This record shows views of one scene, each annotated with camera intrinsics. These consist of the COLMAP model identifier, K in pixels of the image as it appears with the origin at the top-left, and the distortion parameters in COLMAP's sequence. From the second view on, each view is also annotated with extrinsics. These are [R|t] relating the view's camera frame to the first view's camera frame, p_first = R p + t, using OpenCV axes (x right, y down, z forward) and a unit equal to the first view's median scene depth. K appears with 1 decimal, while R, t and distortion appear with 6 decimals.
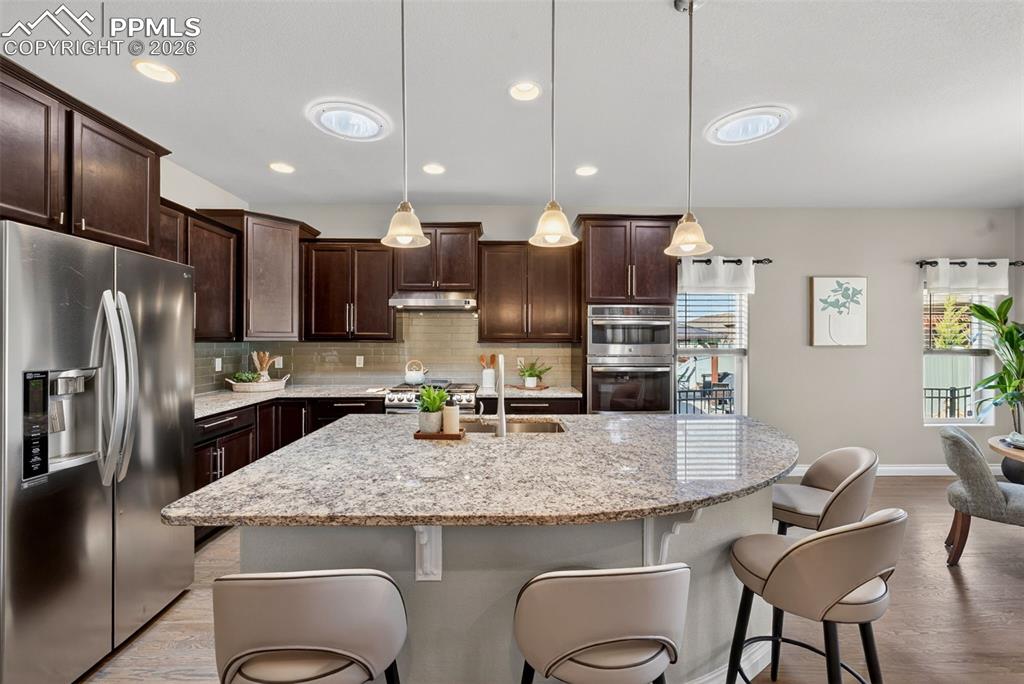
lens RADIAL K [[417.3, 0, 507.2], [0, 417.3, 340.3], [0, 0, 1]] dist [-0.001274, -0.000009]
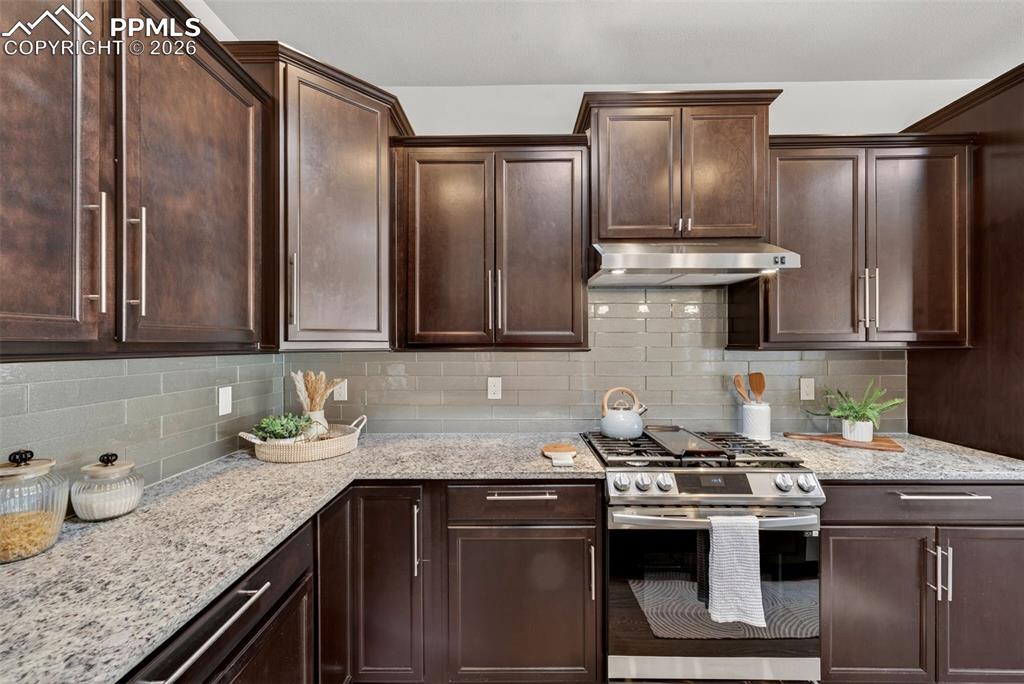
lens RADIAL K [[420.6, 0, 509.9], [0, 420.6, 344.4], [0, 0, 1]] dist [-0.000884, 0.000030]
pose [[0.999412, -0.006826, -0.033595, -0.355185], [0.006775, 0.999976, -0.001634, -0.002478], [0.033605, 0.001405, 0.999434, 0.536870]]
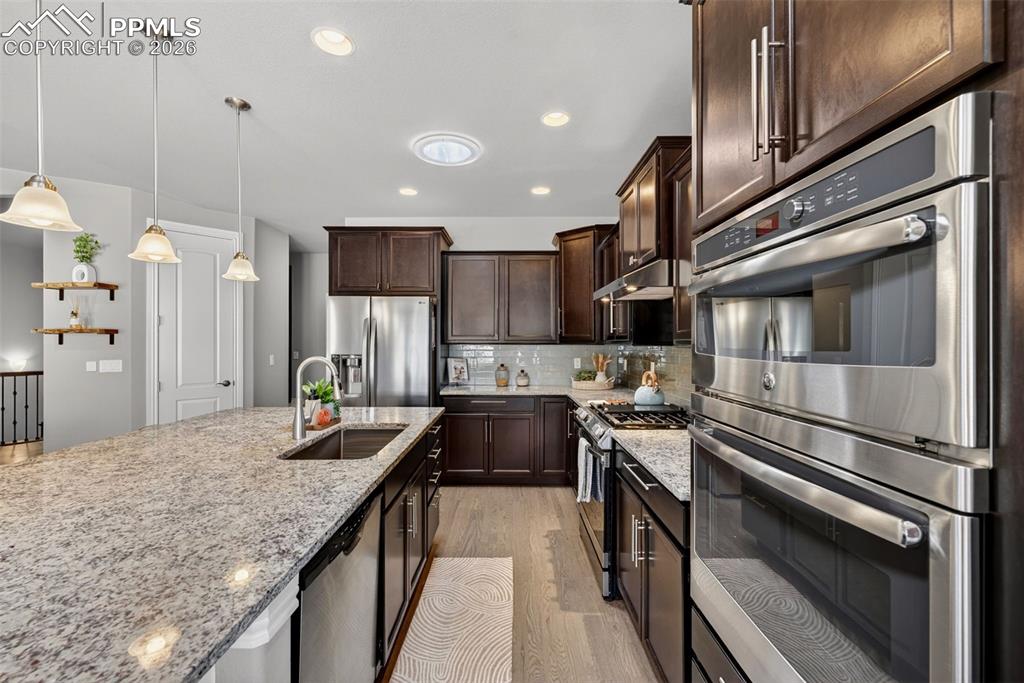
lens RADIAL K [[420.6, 0, 509.9], [0, 420.6, 343.9], [0, 0, 1]] dist [-0.000884, 0.000030]
pose [[-0.016754, 0.000874, -0.999859, 0.526132], [0.004123, 0.999991, 0.000805, -0.000181], [0.999851, -0.004109, -0.016758, 0.825758]]
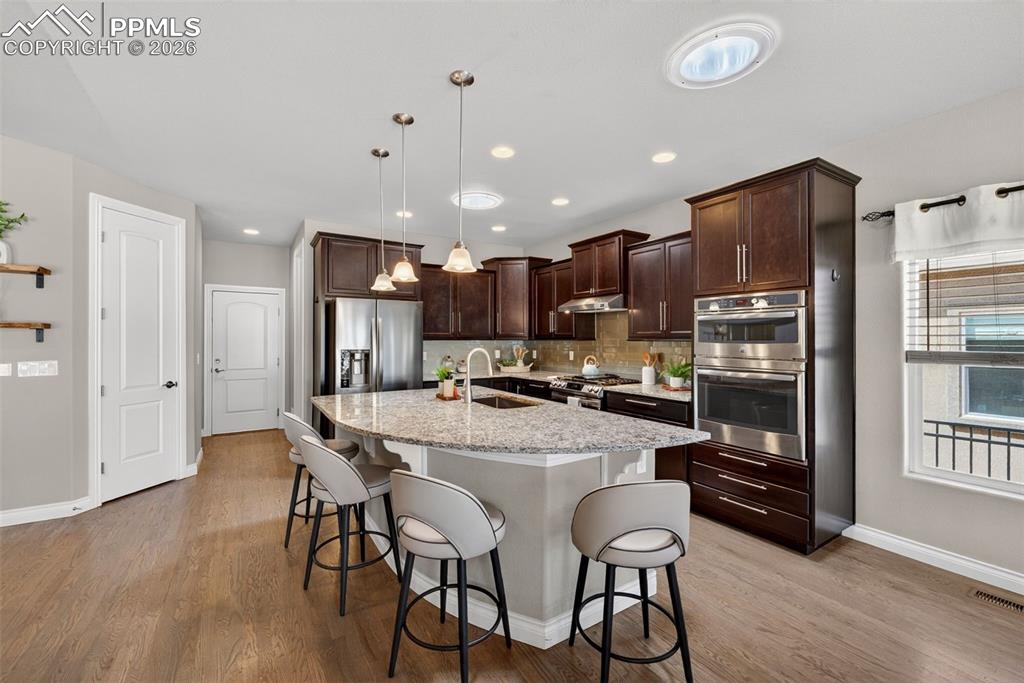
lens RADIAL K [[423.6, 0, 513.8], [0, 423.6, 336.0], [0, 0, 1]] dist [0.001098, 0.000099]
pose [[0.528411, -0.007313, -0.848957, 0.730480], [0.006672, 0.999968, -0.004461, -0.004121], [0.848962, -0.003307, 0.528443, 0.189157]]
